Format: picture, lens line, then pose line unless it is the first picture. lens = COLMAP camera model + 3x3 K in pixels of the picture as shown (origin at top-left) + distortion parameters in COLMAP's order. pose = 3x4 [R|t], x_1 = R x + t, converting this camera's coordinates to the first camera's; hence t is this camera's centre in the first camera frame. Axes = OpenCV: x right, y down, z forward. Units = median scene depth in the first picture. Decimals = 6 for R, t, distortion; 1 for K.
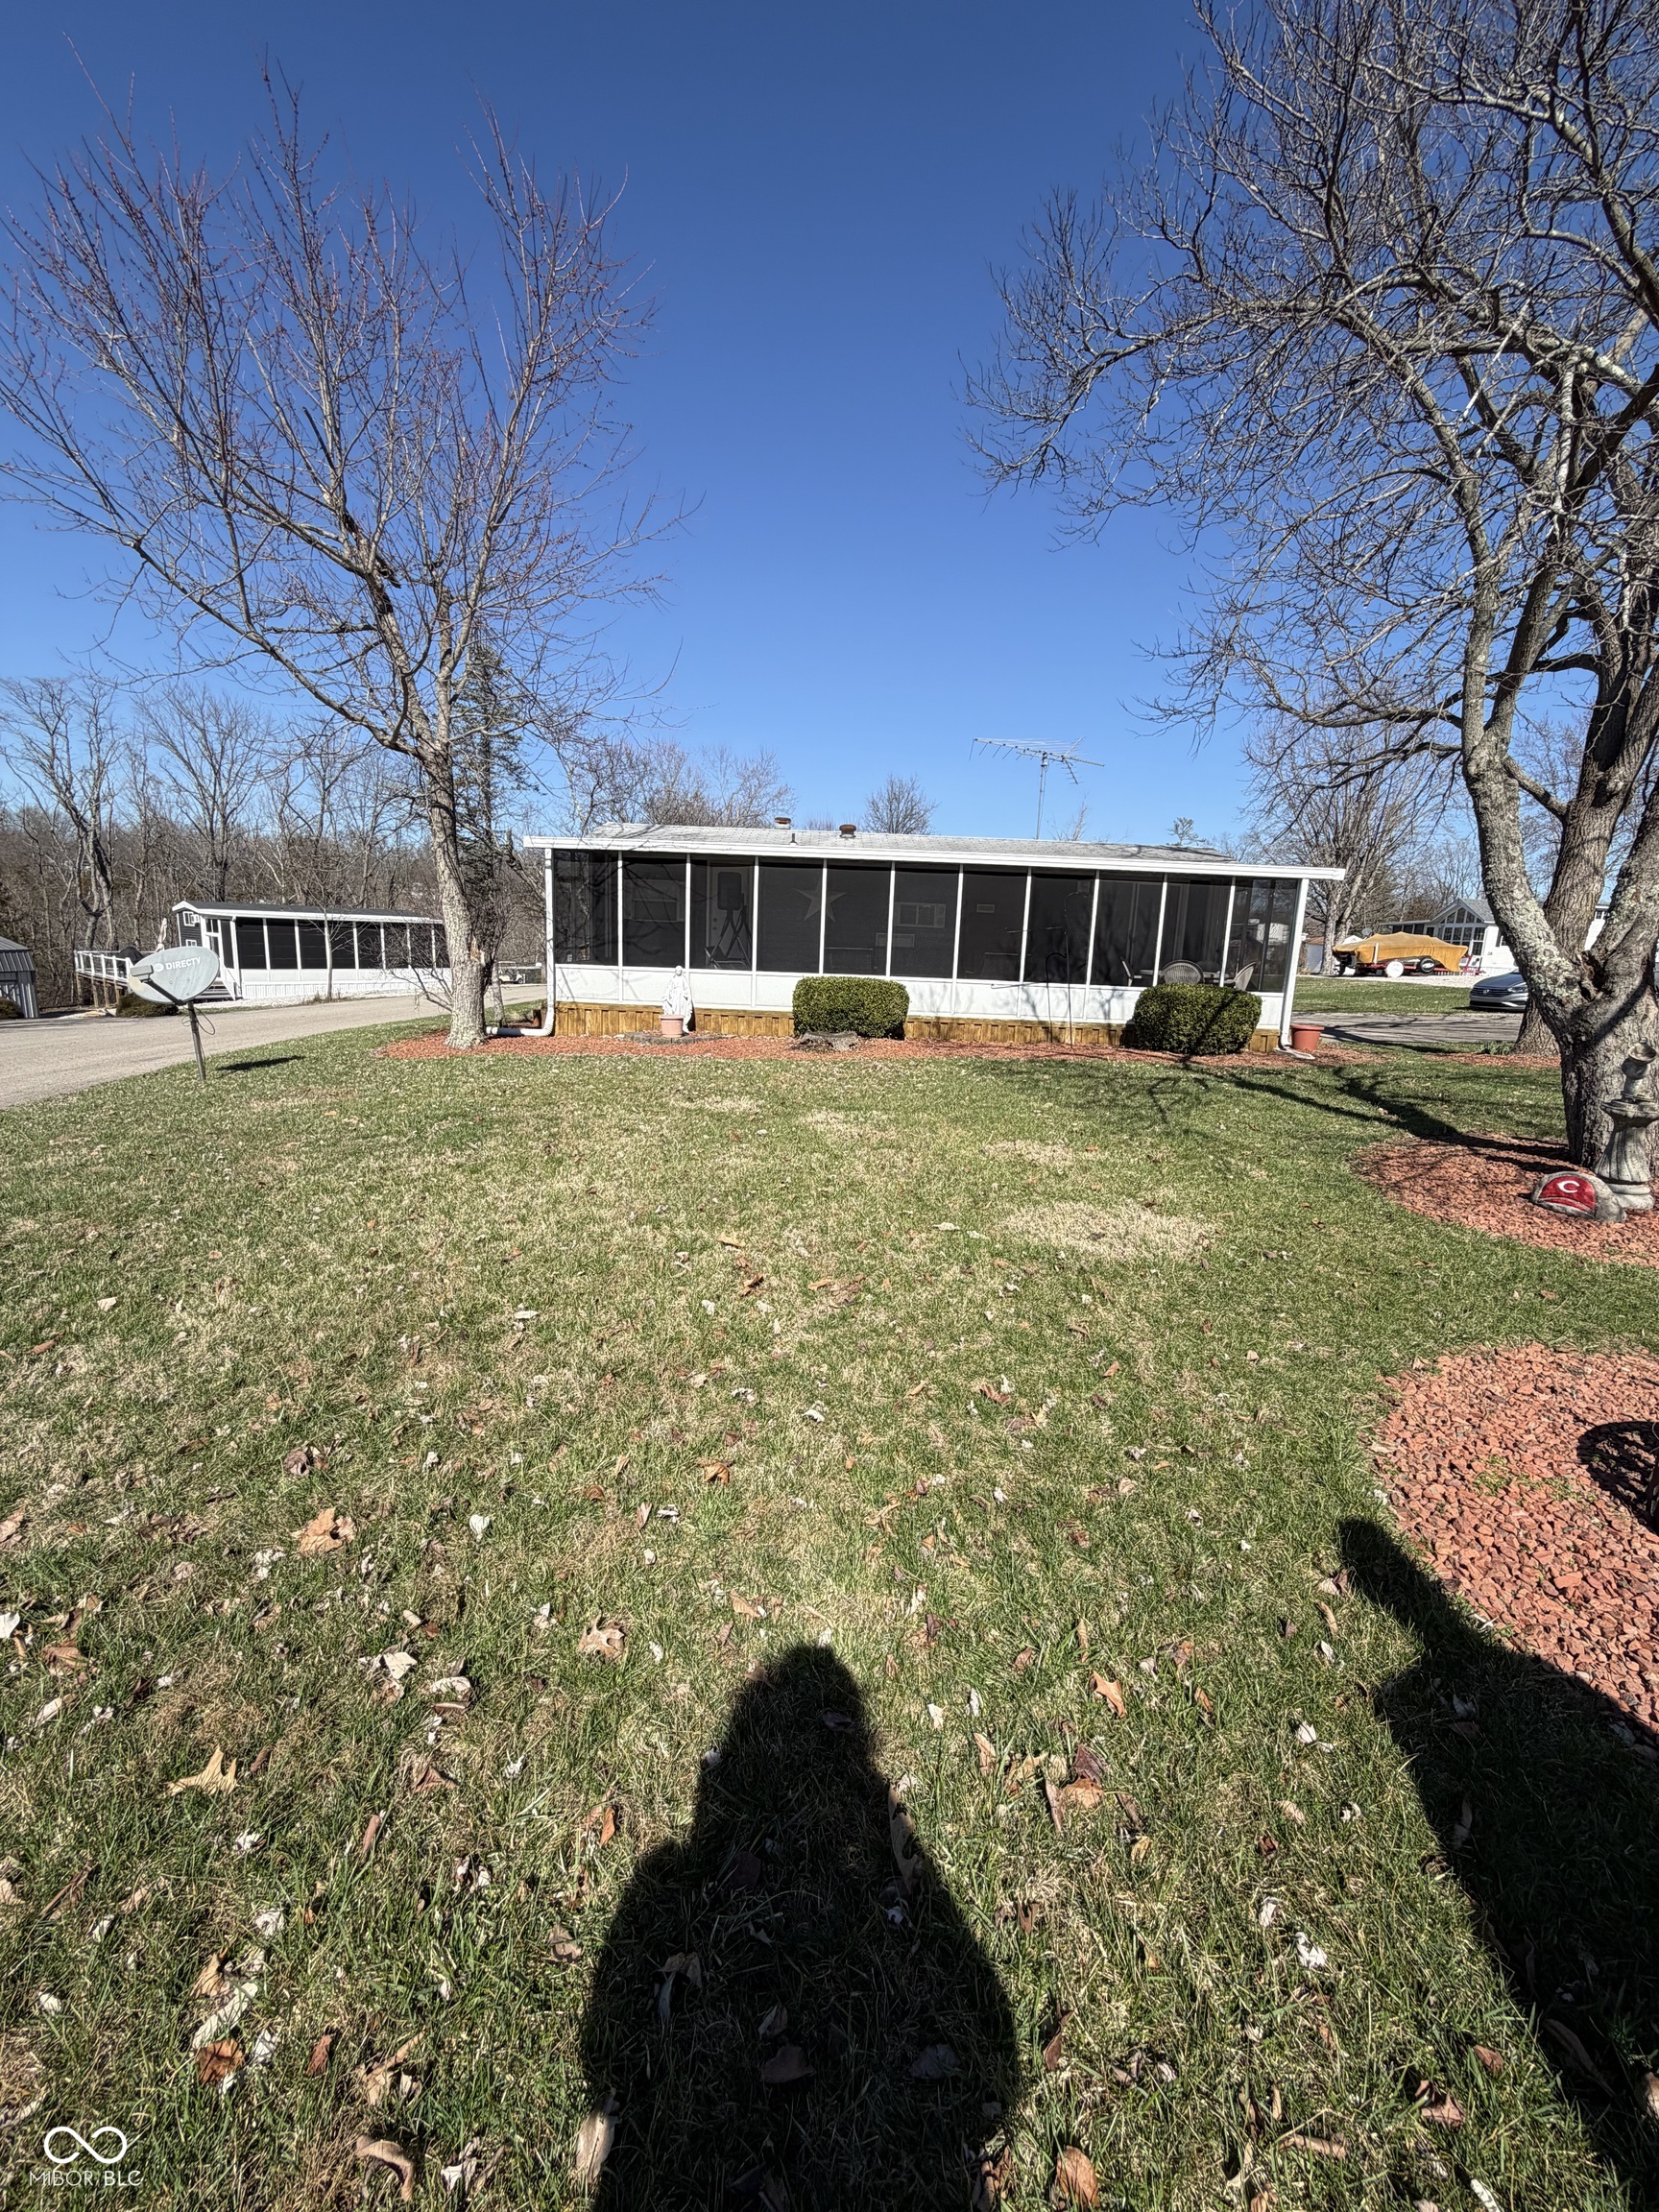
lens RADIAL K [[878.3, 0, 828.5], [0, 878.3, 1100.9], [0, 0, 1]] dist [-0.002438, 0.001107]
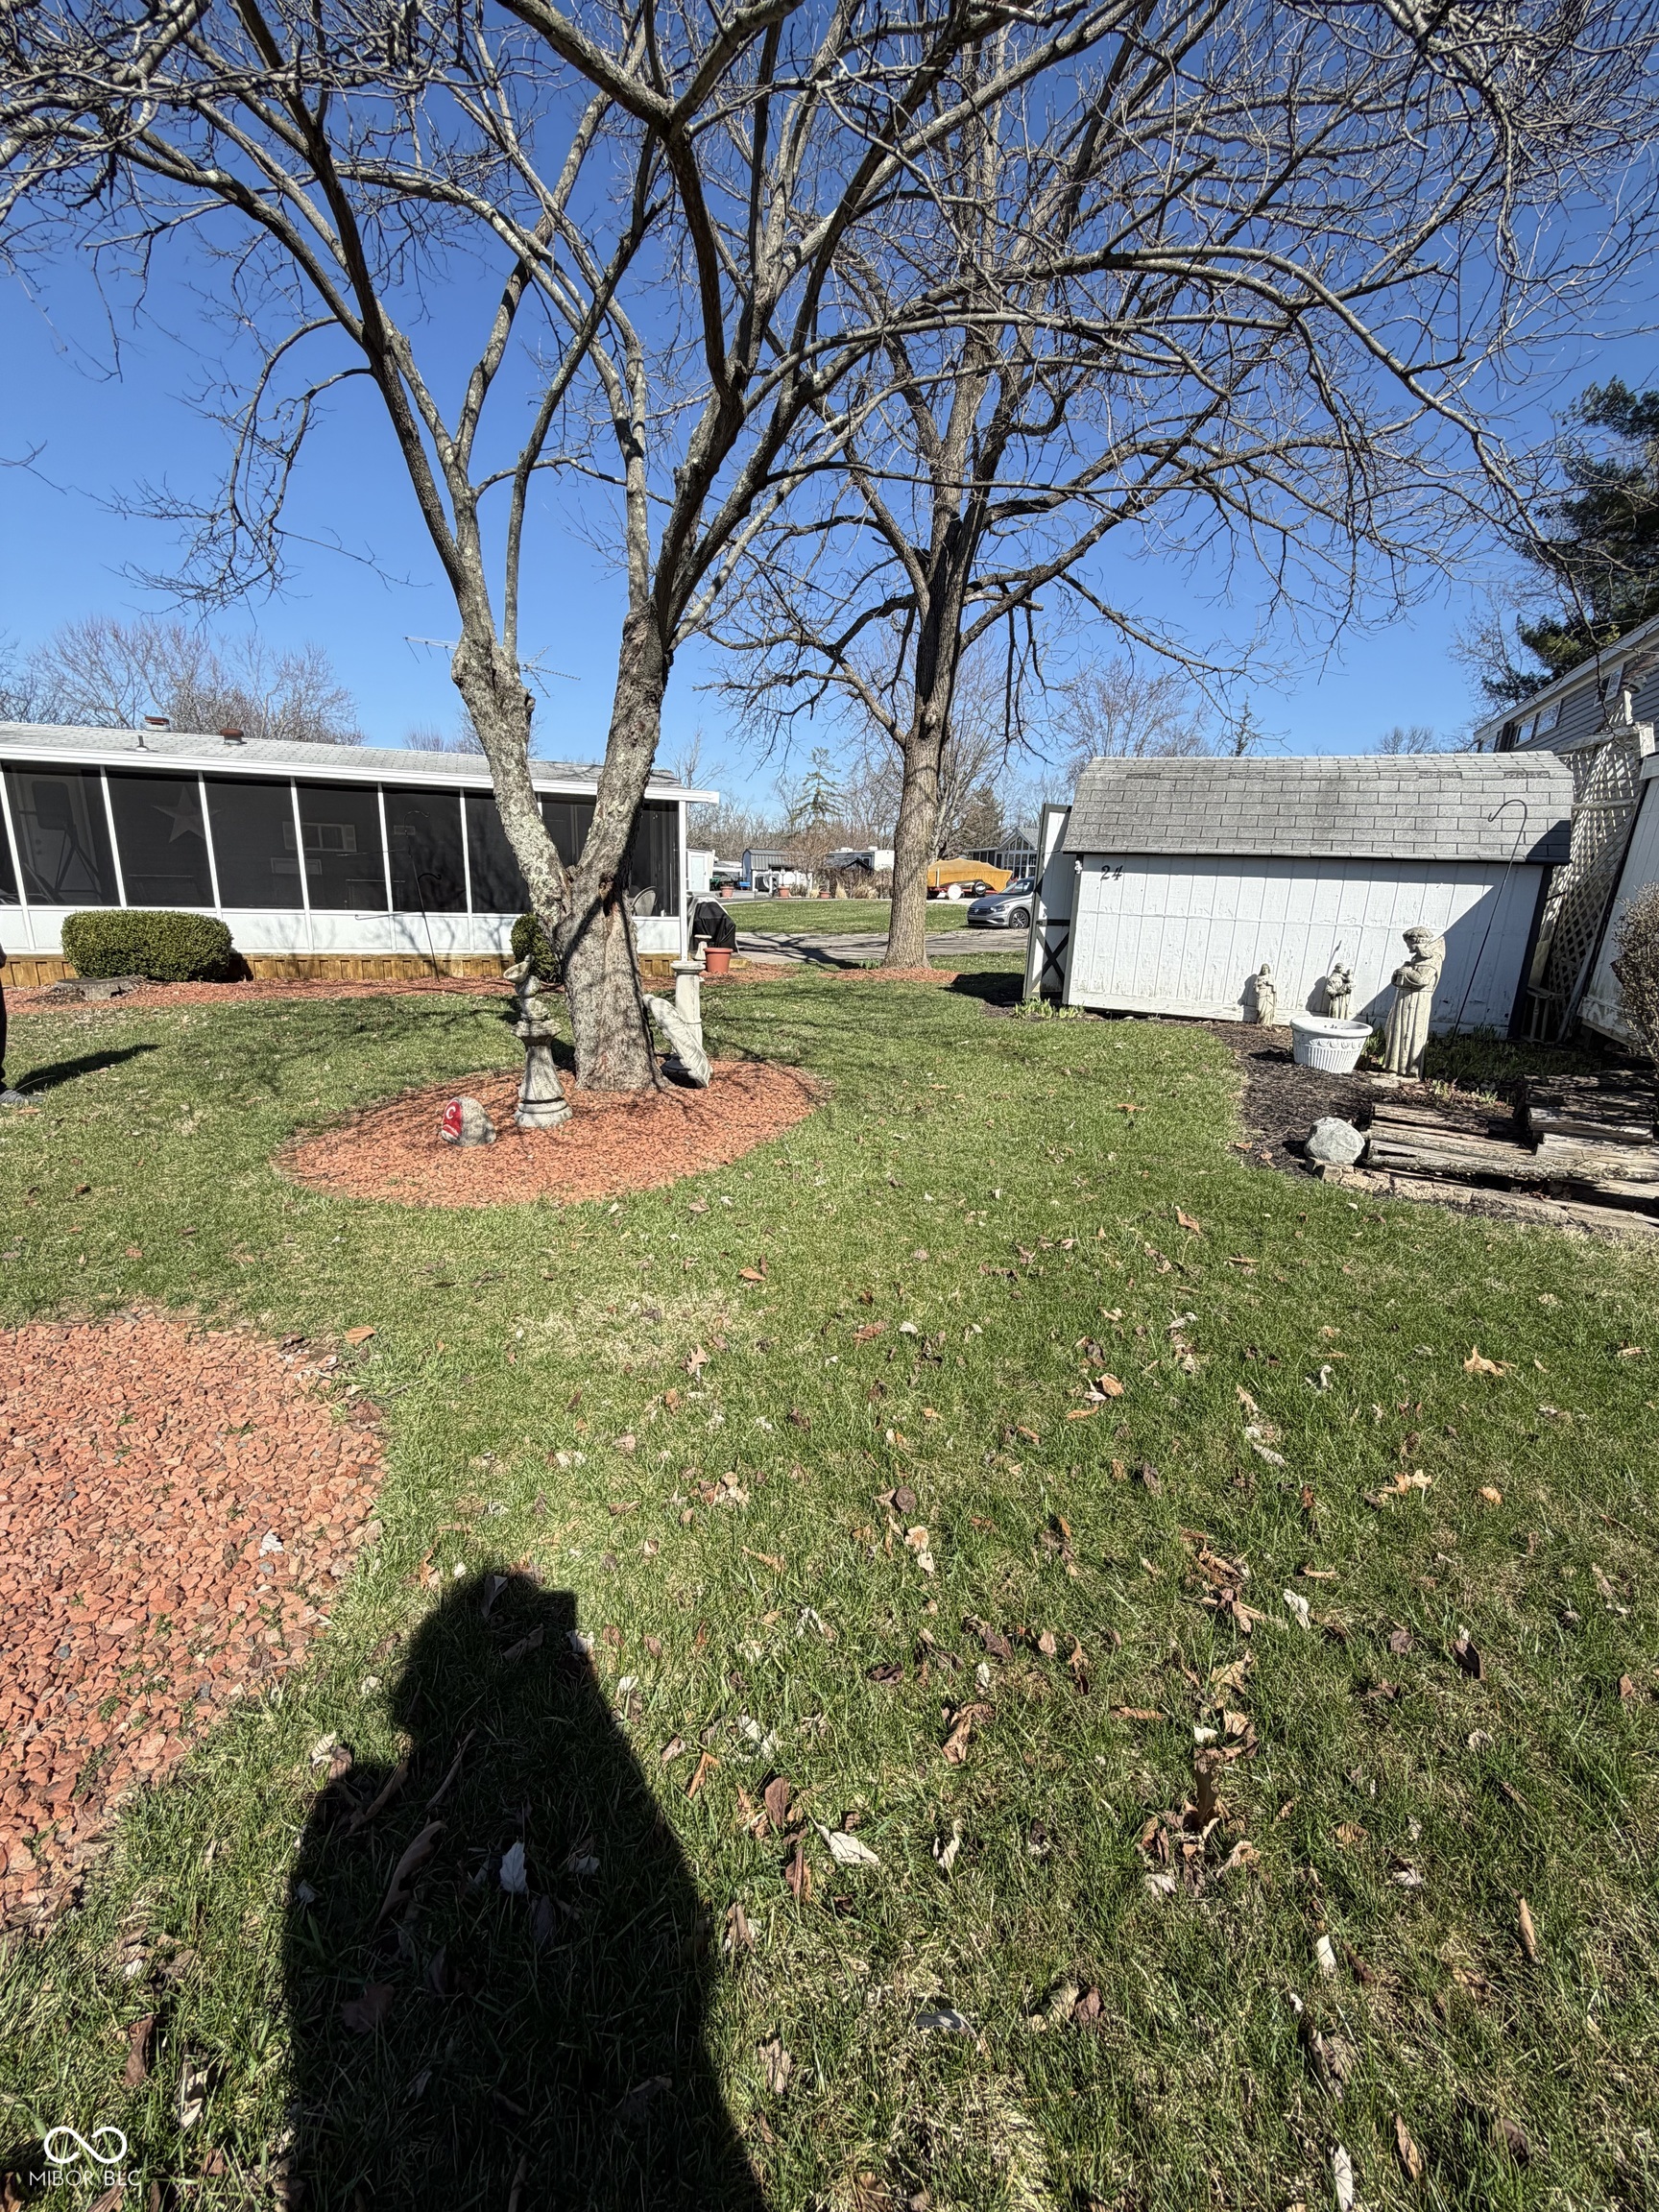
lens RADIAL K [[878.3, 0, 828.5], [0, 878.3, 1100.9], [0, 0, 1]] dist [-0.002438, 0.001107]
pose [[0.939676, -0.093204, 0.329124, 0.335679], [0.067424, 0.993754, 0.088919, 0.009529], [-0.335356, -0.061364, 0.940091, -0.021047]]
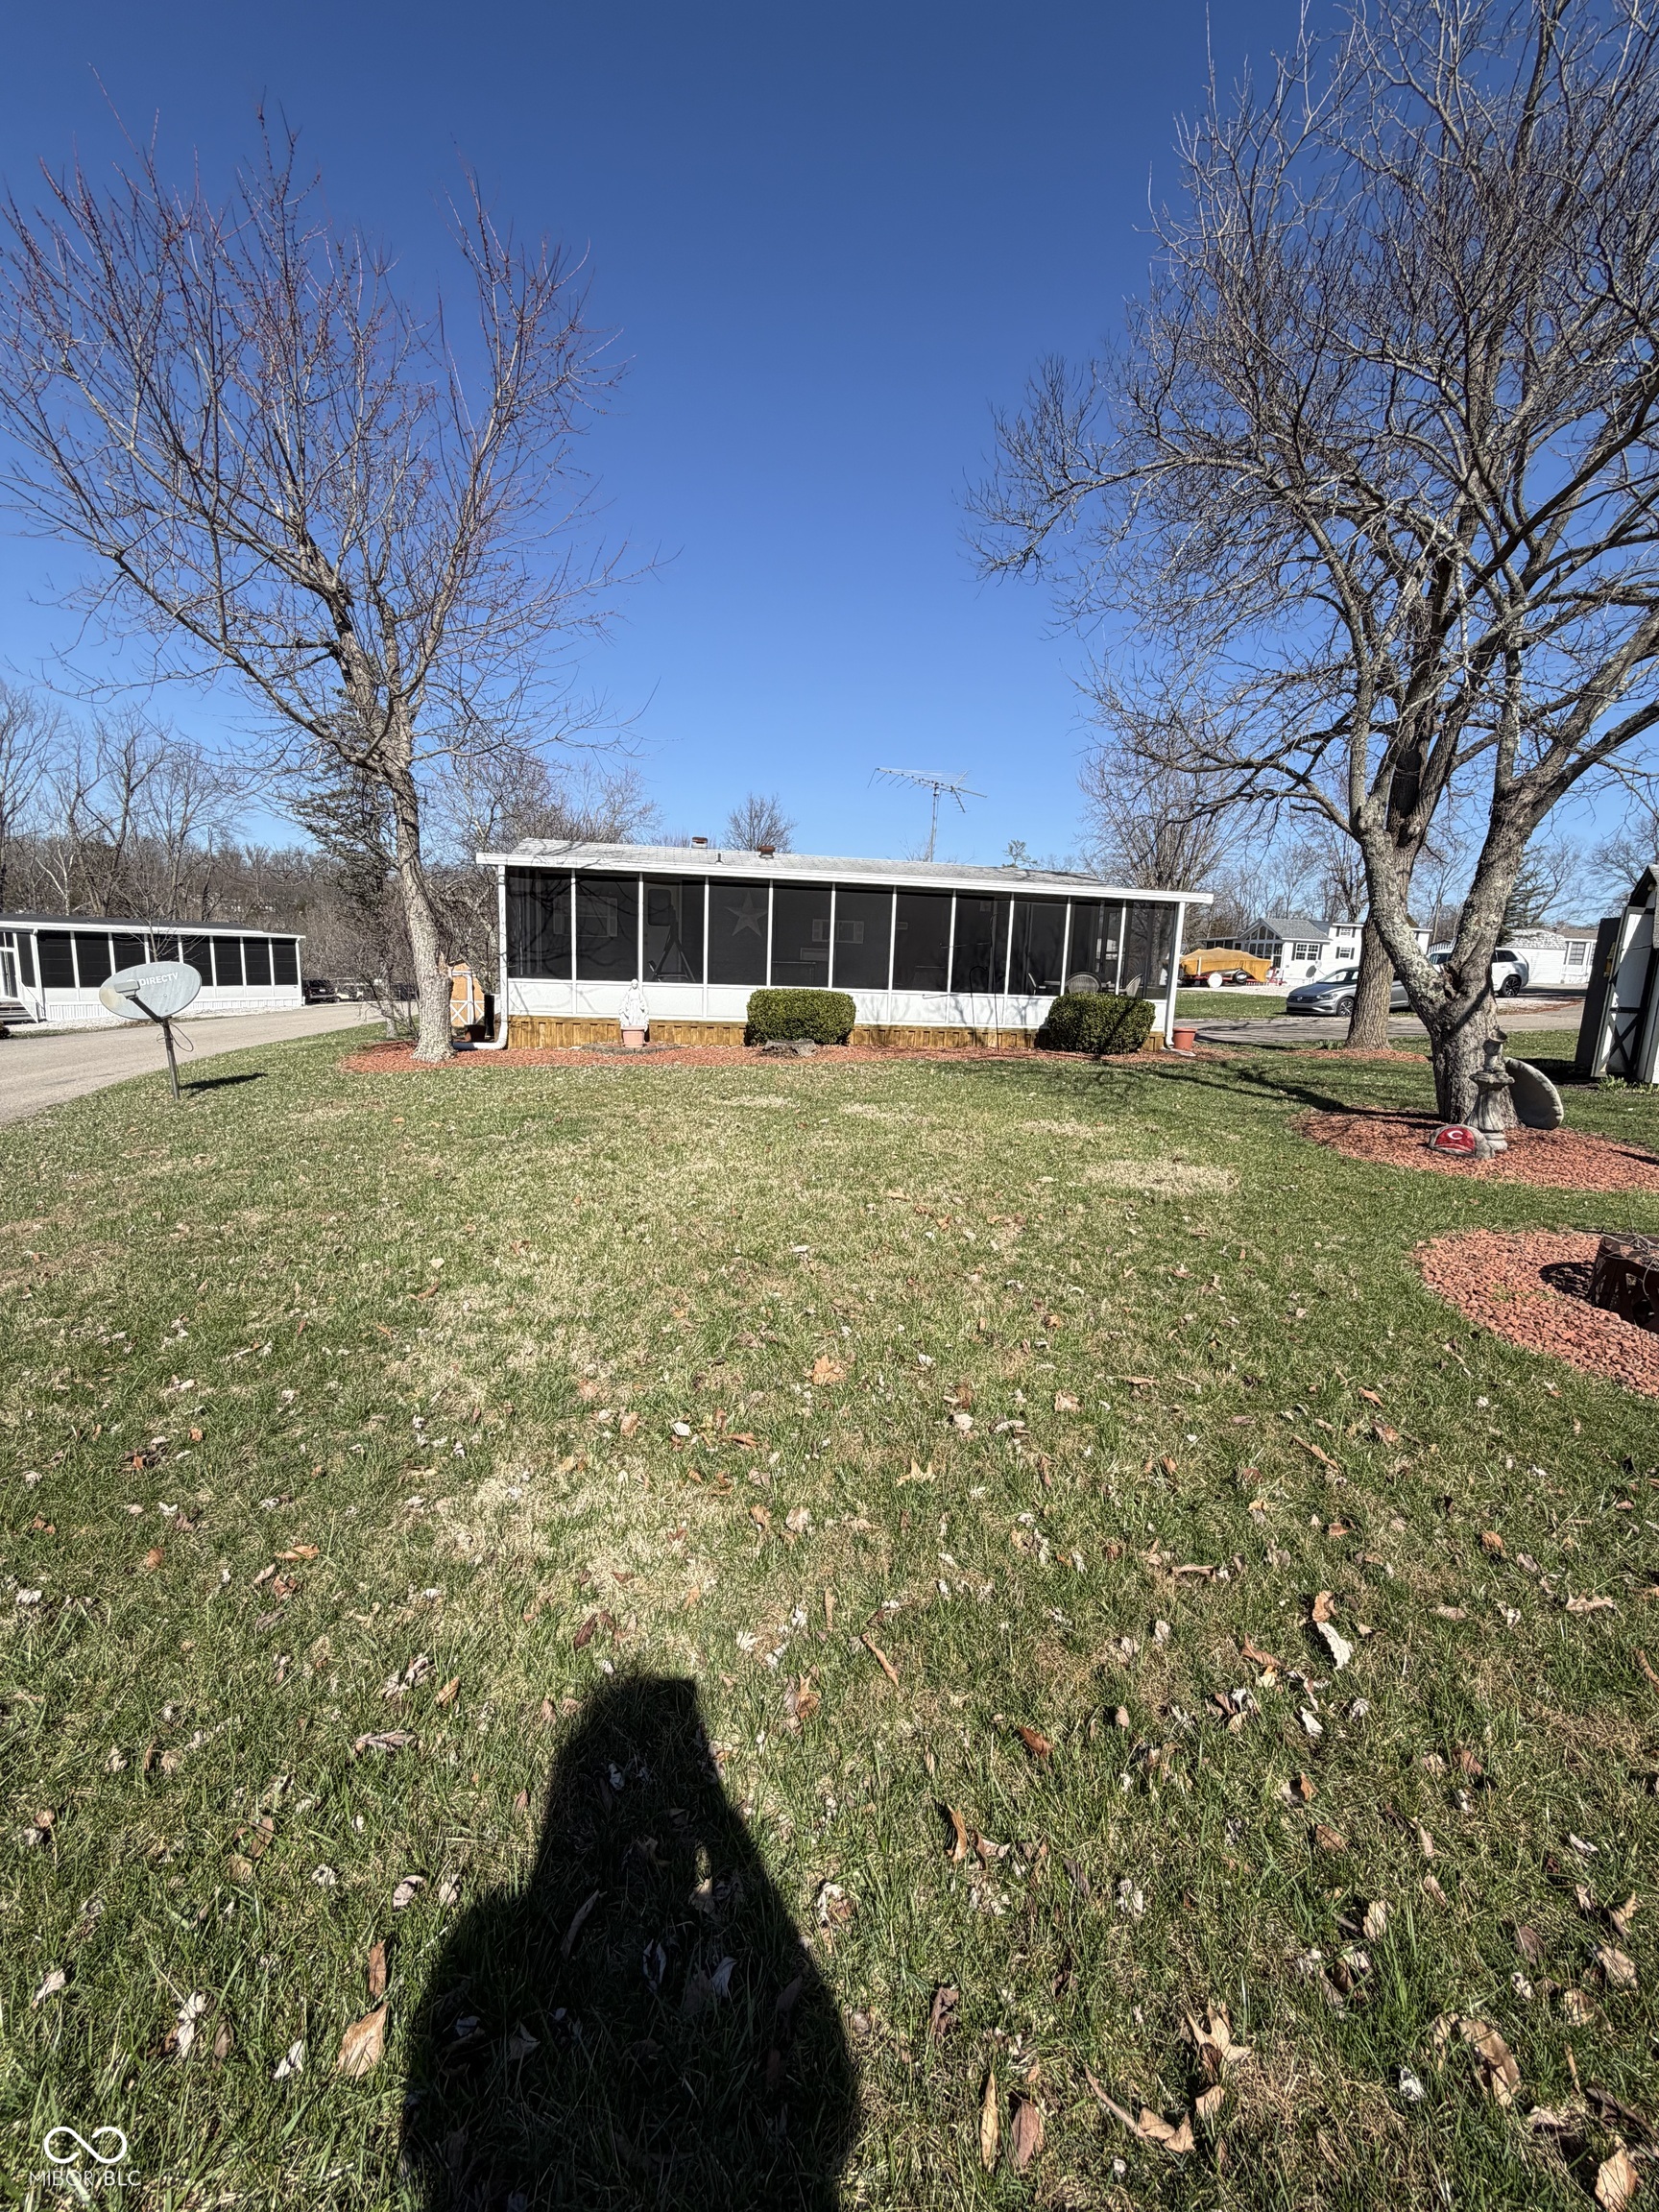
lens RADIAL K [[878.3, 0, 828.5], [0, 878.3, 1100.9], [0, 0, 1]] dist [-0.002438, 0.001107]
pose [[0.984735, -0.029103, 0.171610, -0.126781], [0.031889, 0.999400, -0.013502, 0.011816], [-0.171114, 0.018768, 0.985072, -0.064366]]
